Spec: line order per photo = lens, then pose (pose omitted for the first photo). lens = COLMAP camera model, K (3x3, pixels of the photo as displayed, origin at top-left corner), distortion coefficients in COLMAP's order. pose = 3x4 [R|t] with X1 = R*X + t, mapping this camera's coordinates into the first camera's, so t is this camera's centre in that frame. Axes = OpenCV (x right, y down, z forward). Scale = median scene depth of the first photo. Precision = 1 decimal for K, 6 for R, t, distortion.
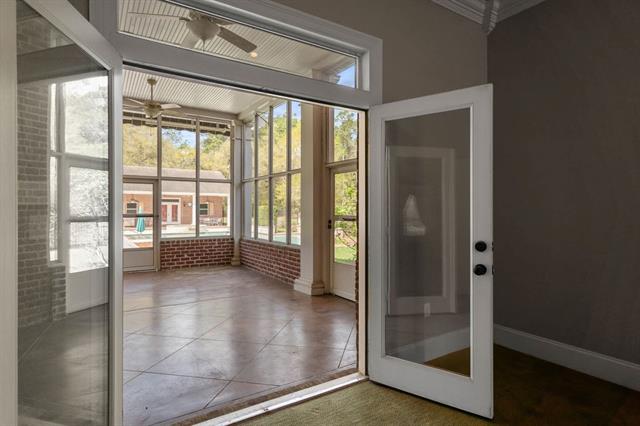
lens RADIAL K [[344.3, 0, 322.8], [0, 344.3, 212.1], [0, 0, 1]] dist [-0.000298, -0.000737]
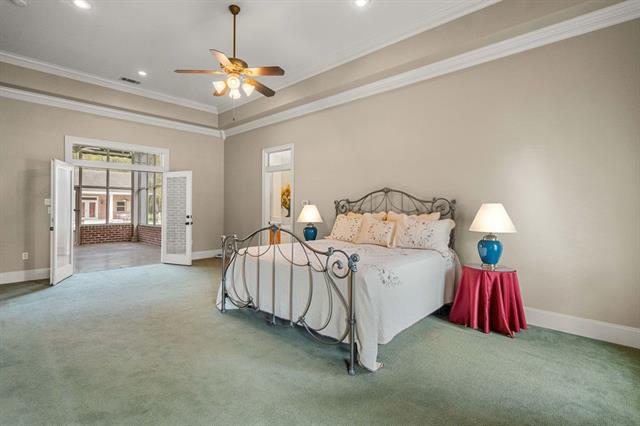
lens RADIAL K [[304.2, 0, 316.1], [0, 304.2, 208.9], [0, 0, 1]] dist [-0.002362, -0.000833]
pose [[0.974164, -0.001880, 0.225835, 0.253942], [0.001872, 0.999998, 0.000249, 0.004611], [-0.225835, 0.000180, 0.974166, -0.576023]]
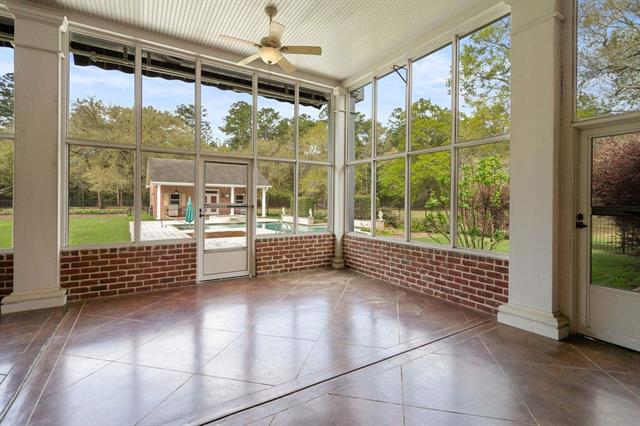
lens RADIAL K [[304.2, 0, 319.5], [0, 304.2, 208.3], [0, 0, 1]] dist [-0.002362, -0.000833]
pose [[0.999321, 0.006830, -0.036215, -0.271724], [-0.006319, 0.999879, 0.014203, 0.004612], [0.036308, -0.013965, 0.999243, 0.290415]]
